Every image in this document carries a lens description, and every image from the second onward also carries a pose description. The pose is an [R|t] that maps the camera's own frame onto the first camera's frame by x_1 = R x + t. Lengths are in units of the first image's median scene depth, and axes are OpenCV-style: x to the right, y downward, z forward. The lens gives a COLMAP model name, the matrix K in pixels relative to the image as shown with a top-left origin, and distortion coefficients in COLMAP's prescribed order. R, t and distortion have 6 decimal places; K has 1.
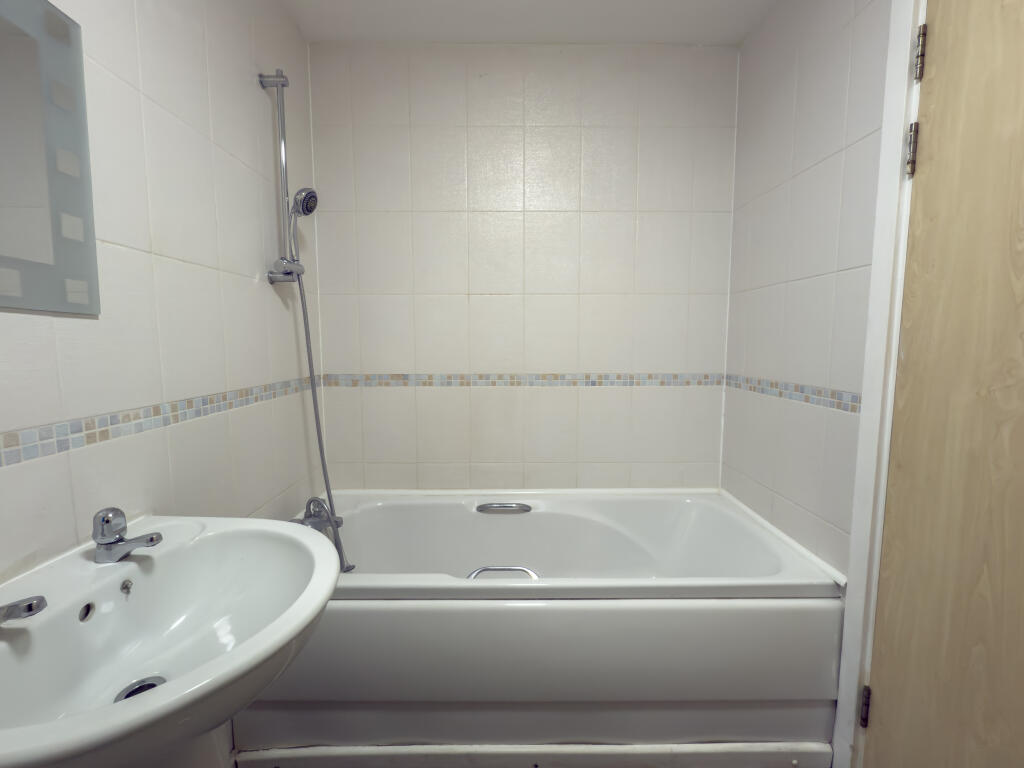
lens RADIAL K [[440.6, 0, 512.0], [0, 440.6, 384.0], [0, 0, 1]] dist [-0.001478, -0.000323]
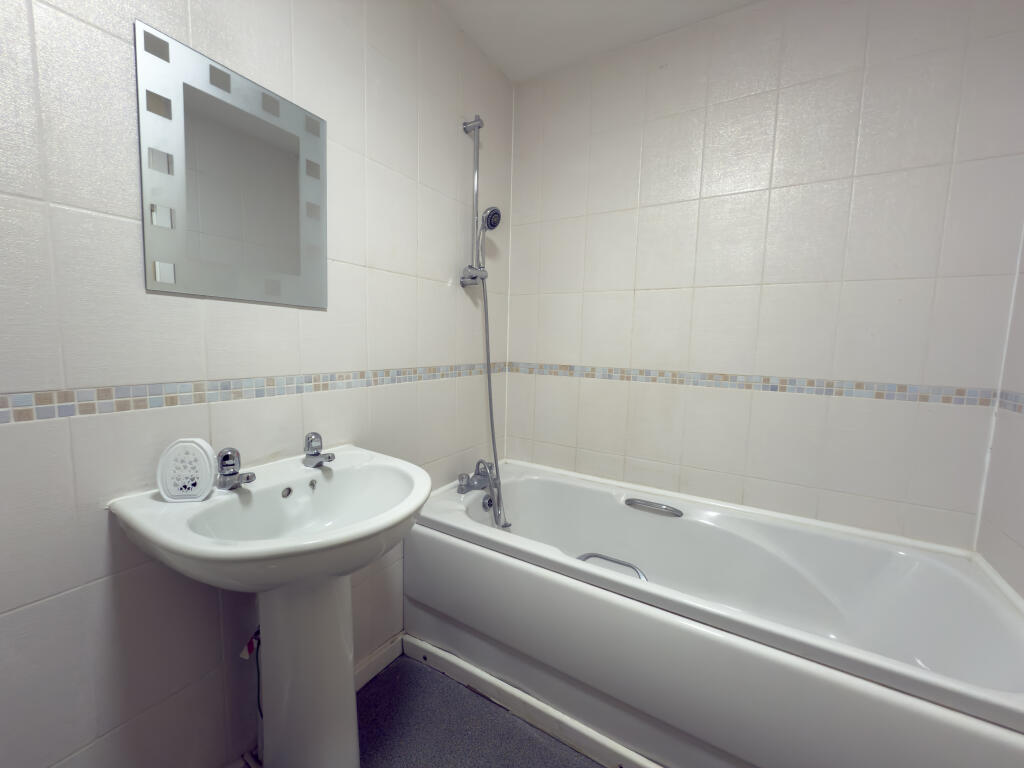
lens RADIAL K [[408.6, 0, 512.0], [0, 408.6, 384.0], [0, 0, 1]] dist [-0.001129, -0.000213]
pose [[0.849651, 0.077904, -0.521560, 0.202957], [-0.076111, 0.996788, 0.024900, 0.011654], [0.521825, 0.018540, 0.852851, 0.066990]]
